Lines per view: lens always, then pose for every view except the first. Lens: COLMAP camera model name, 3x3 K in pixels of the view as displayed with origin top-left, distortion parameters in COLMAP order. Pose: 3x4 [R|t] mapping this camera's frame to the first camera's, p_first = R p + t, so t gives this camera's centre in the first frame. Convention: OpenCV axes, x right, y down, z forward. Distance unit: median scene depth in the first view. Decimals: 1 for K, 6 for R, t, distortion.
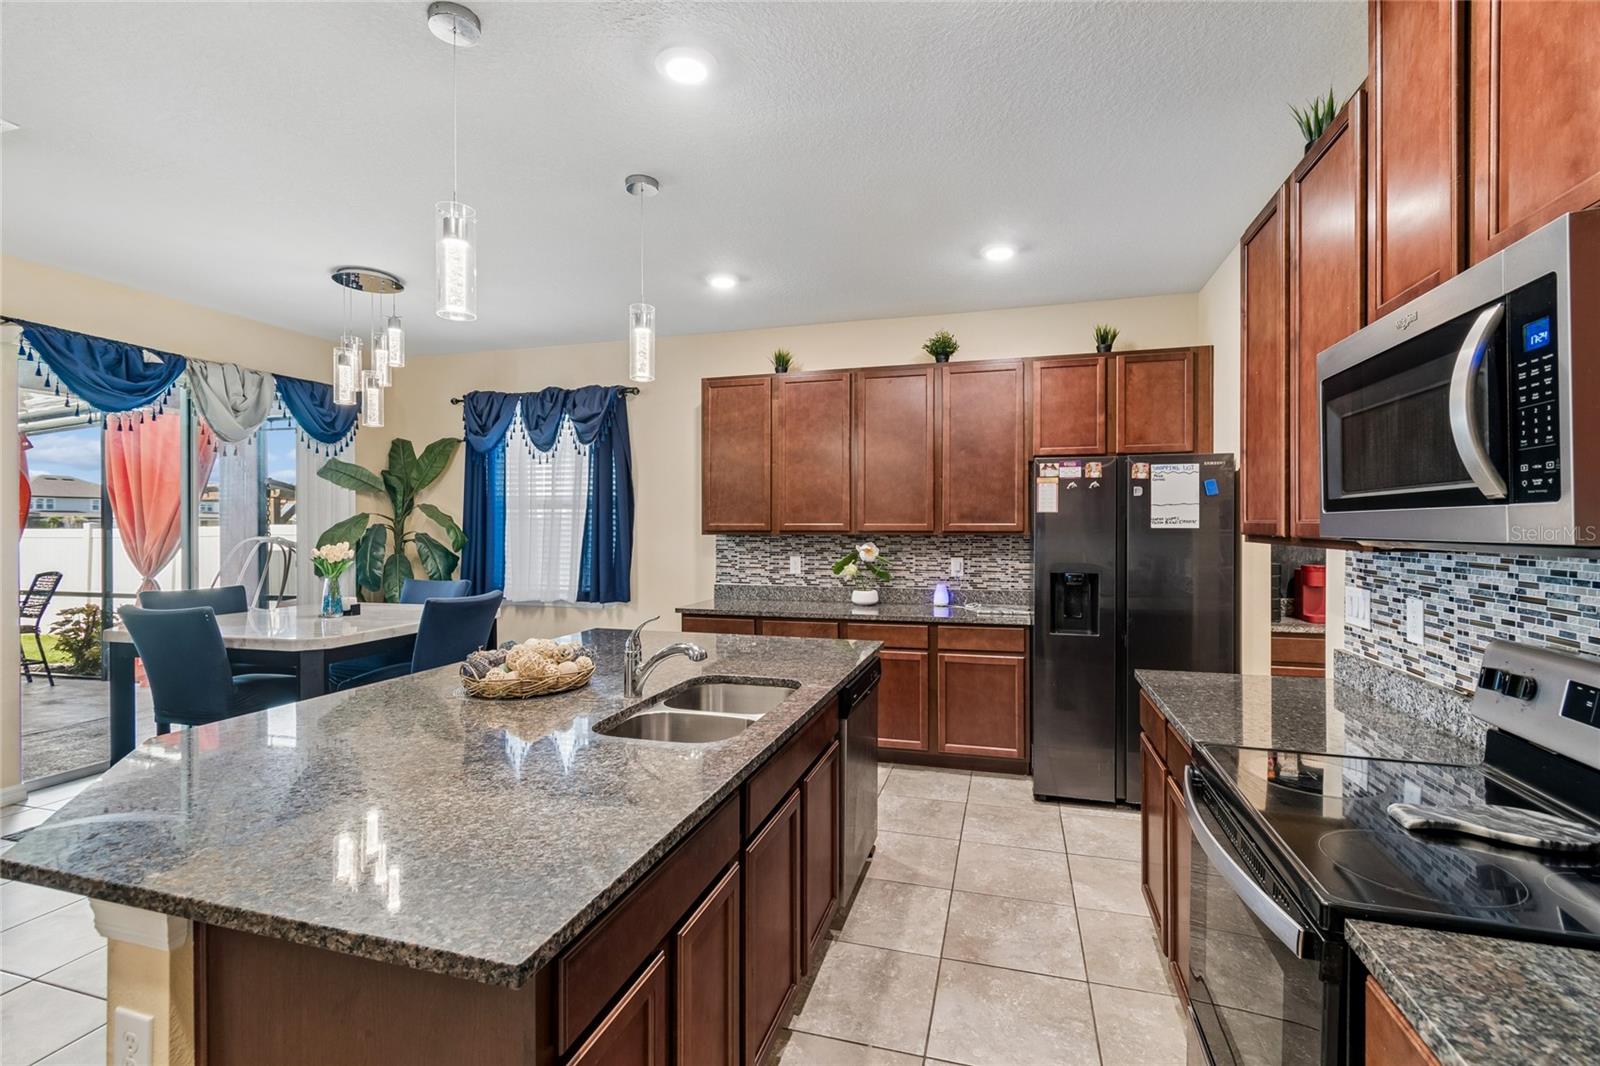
lens RADIAL K [[703.2, 0, 800.0], [0, 703.2, 533.0], [0, 0, 1]] dist [0.020567, 0.000006]
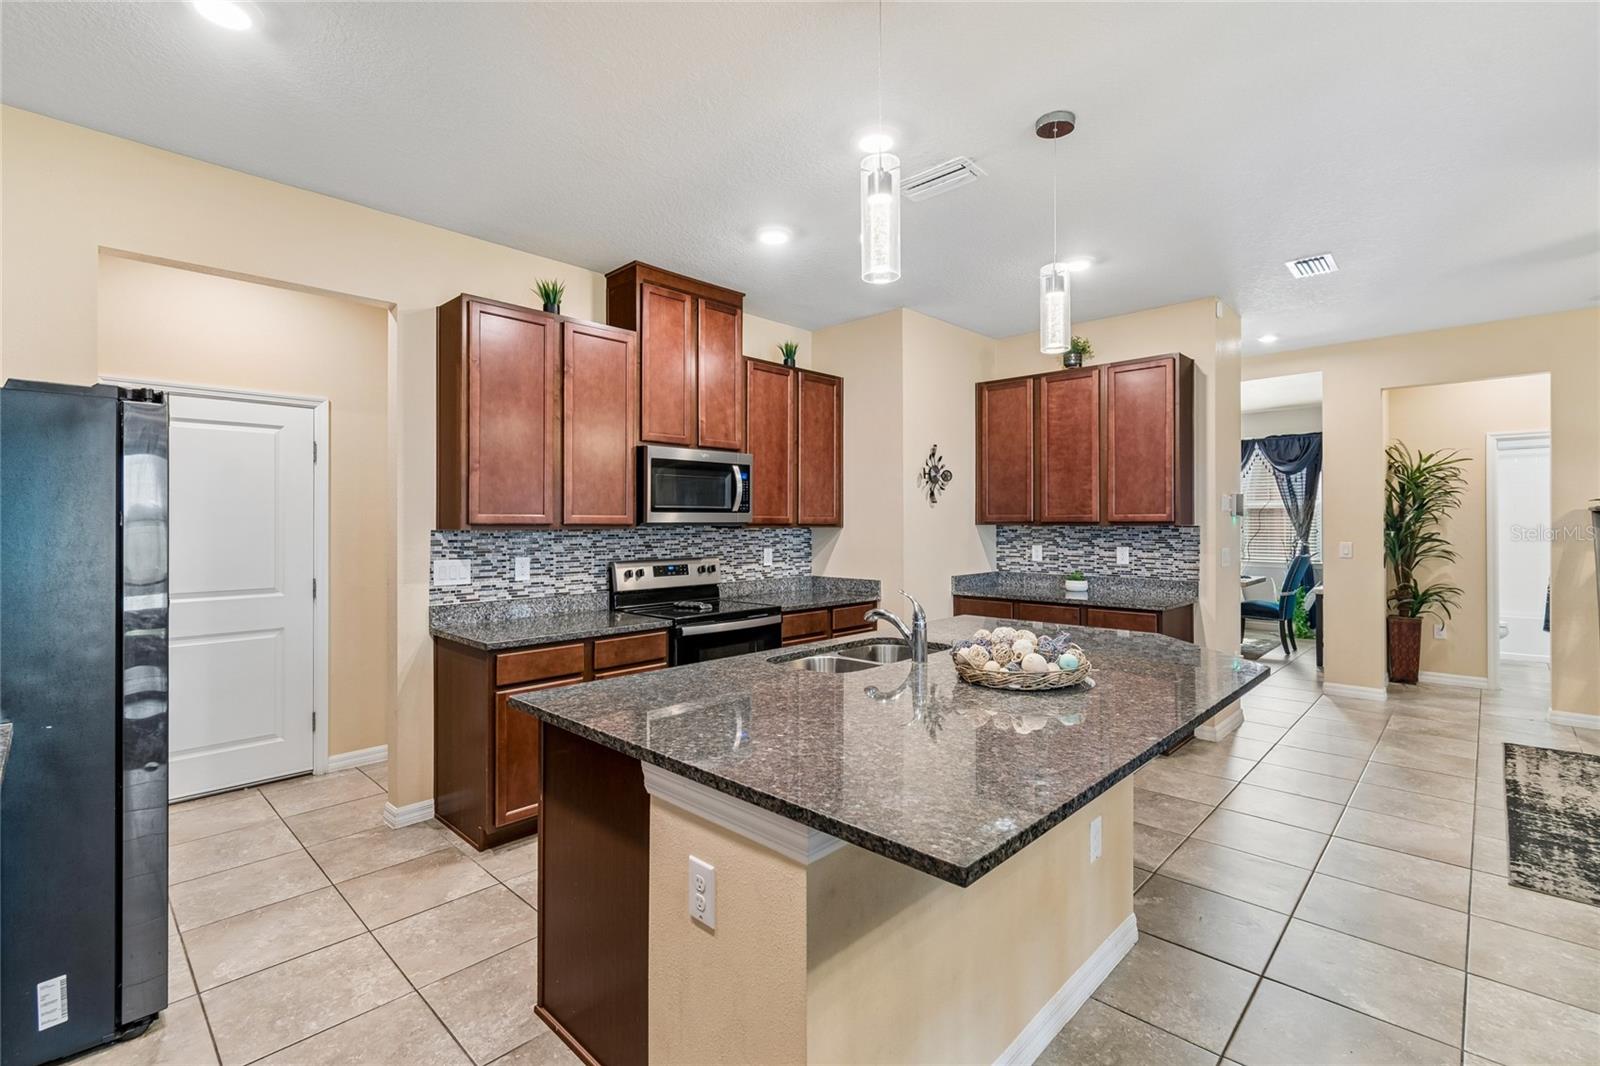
lens RADIAL K [[717.2, 0, 801.6], [0, 717.2, 523.7], [0, 0, 1]] dist [0.001673, -0.000516]
pose [[-0.890829, 0.004874, 0.454312, -0.248964], [0.009609, 0.999921, 0.008114, -0.001521], [-0.454237, 0.011594, -0.890806, 0.893366]]
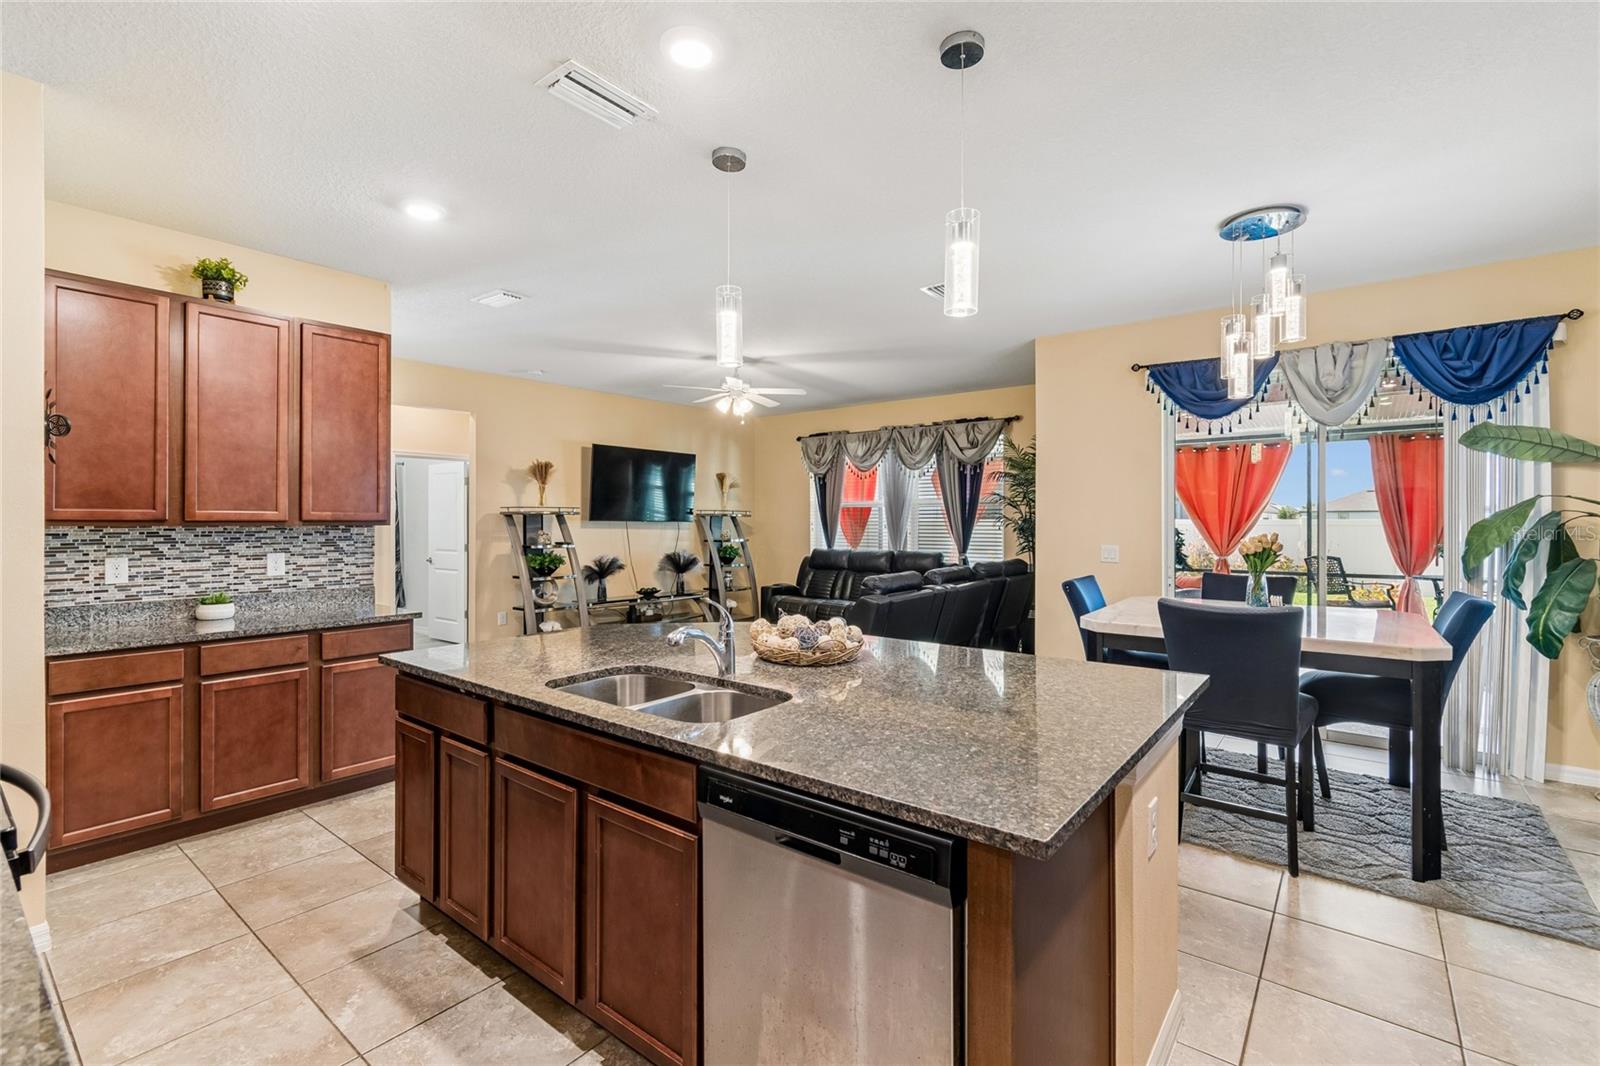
lens RADIAL K [[717.2, 0, 801.6], [0, 717.2, 523.7], [0, 0, 1]] dist [0.001673, -0.000516]
pose [[-0.359246, 0.005880, -0.933224, 0.316442], [-0.007039, 0.999935, 0.009010, 0.000207], [0.933216, 0.009805, -0.359181, 0.614874]]
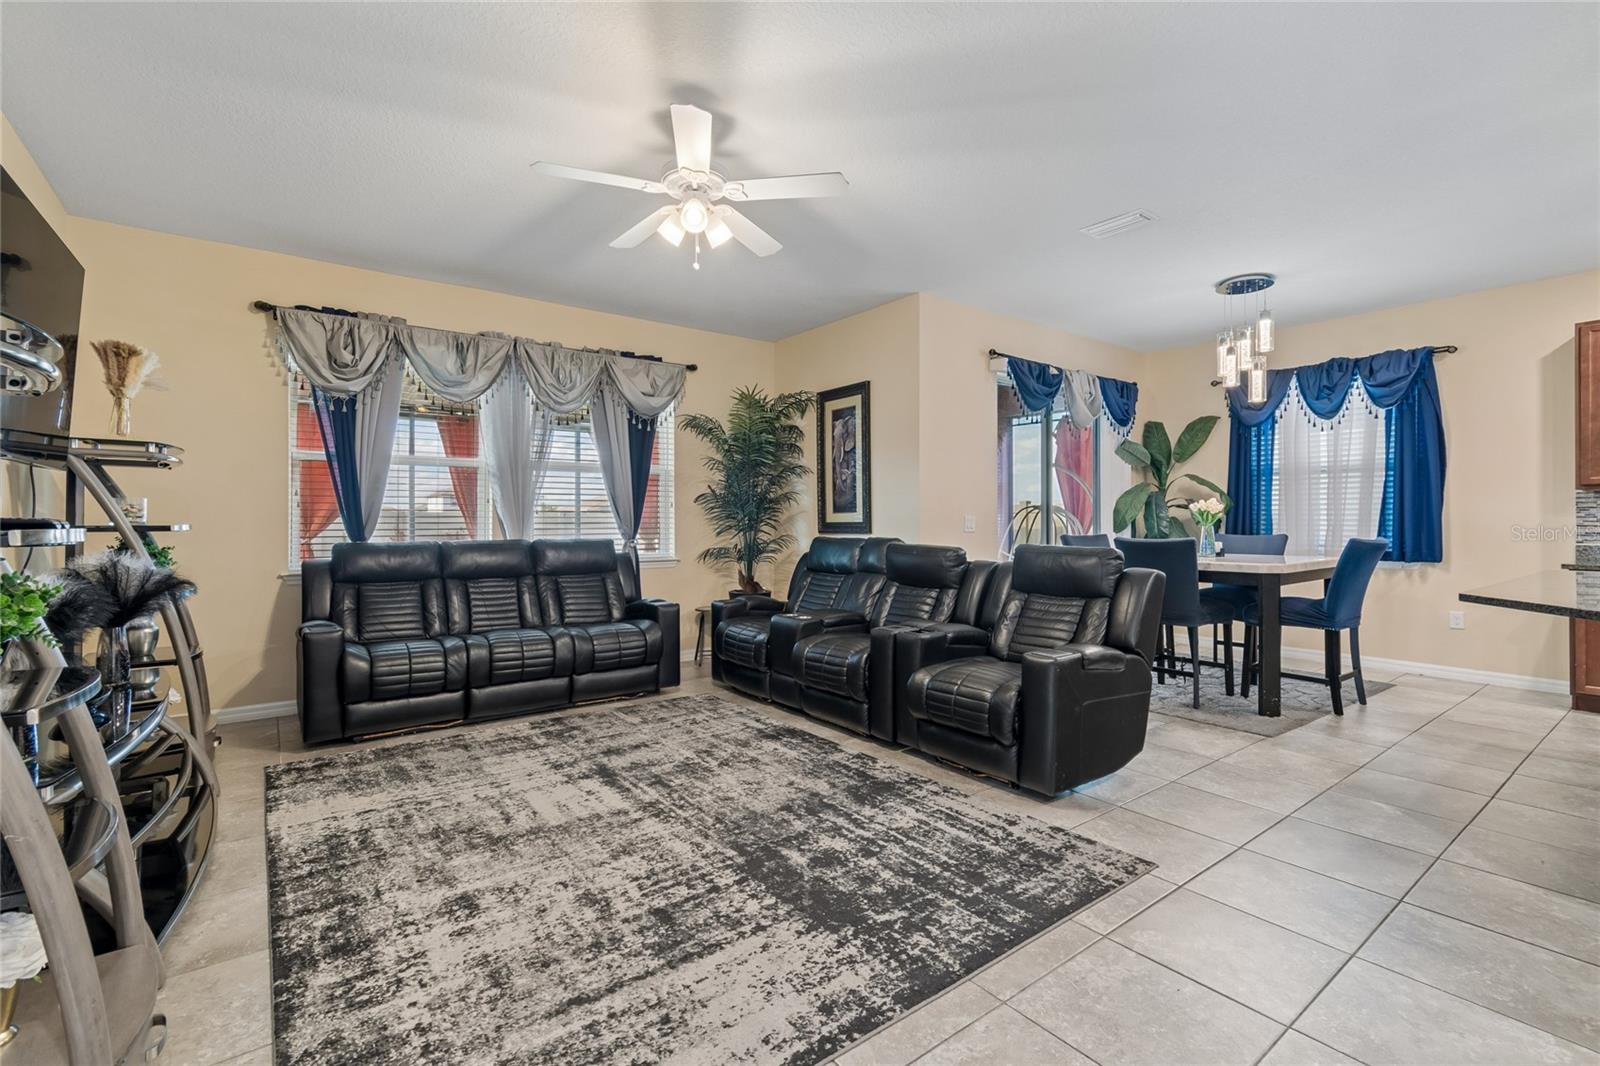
lens RADIAL K [[717.2, 0, 801.6], [0, 717.2, 523.7], [0, 0, 1]] dist [0.001673, -0.000516]
pose [[0.811457, 0.001530, -0.584410, -0.389366], [-0.005506, 0.999972, -0.005028, 0.053696], [0.584386, 0.007298, 0.811443, -0.352215]]
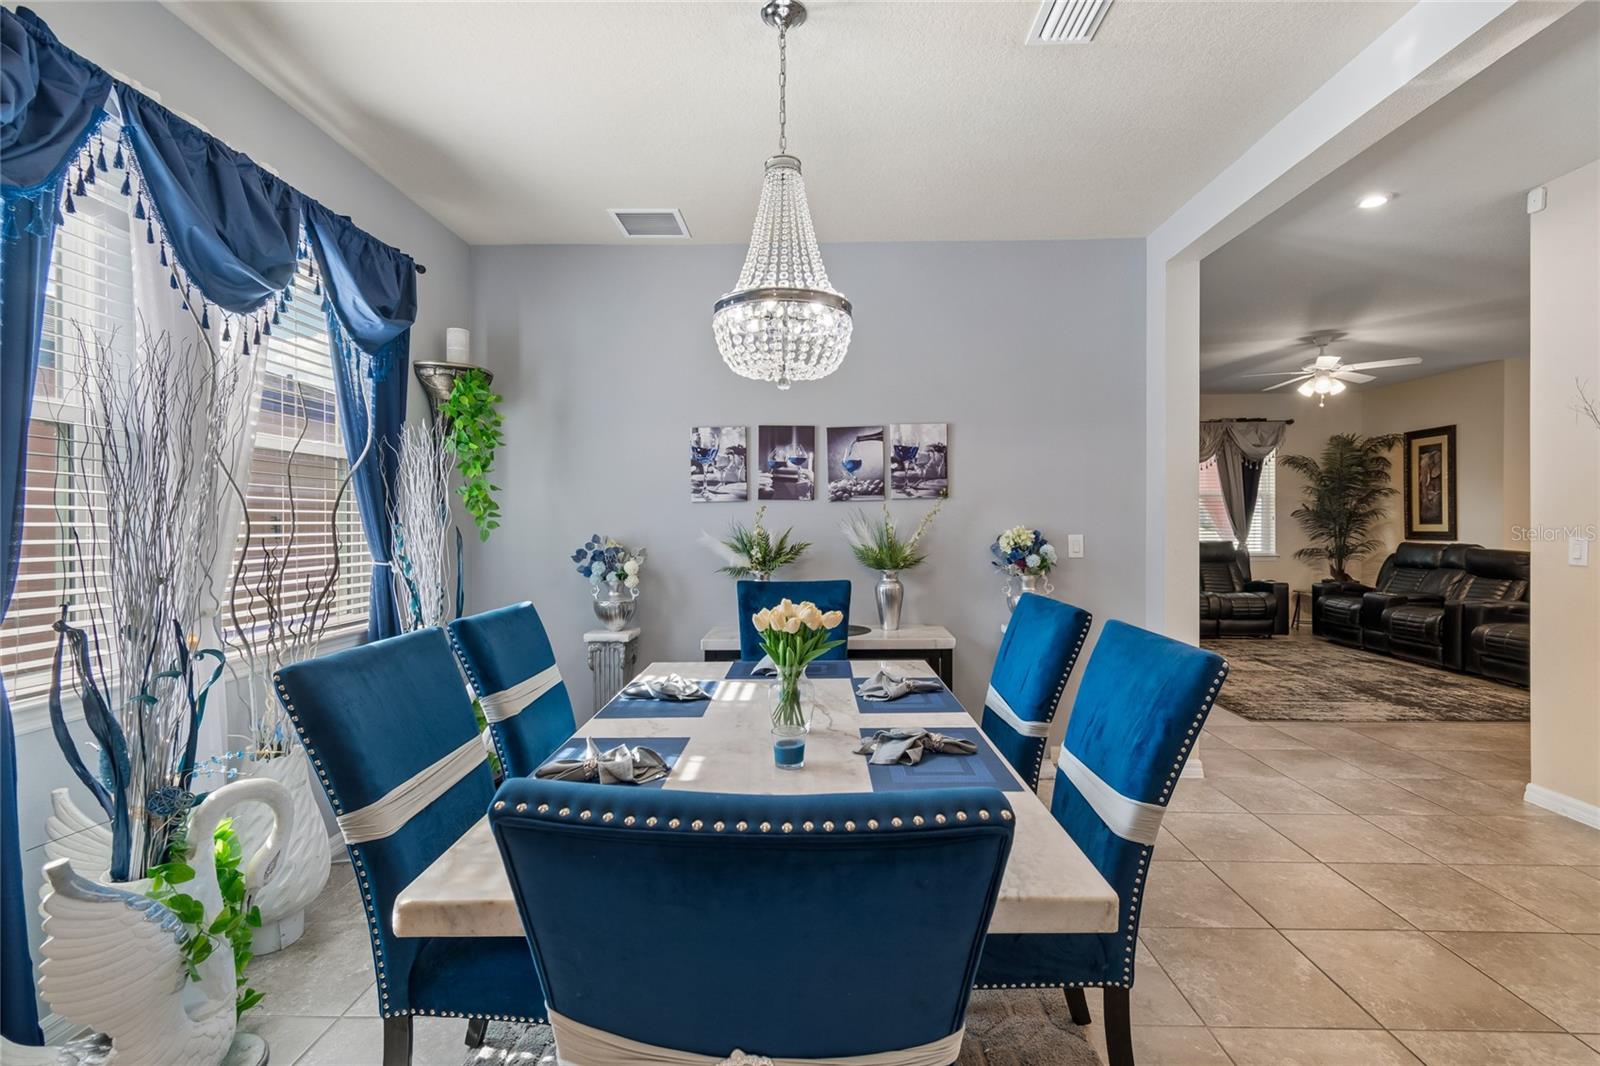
lens RADIAL K [[717.2, 0, 801.6], [0, 717.2, 523.7], [0, 0, 1]] dist [0.001673, -0.000516]
pose [[0.261846, 0.005434, -0.965094, 0.099284], [-0.008255, 0.999960, 0.003391, 0.035285], [0.965074, 0.007079, 0.261880, -1.043953]]
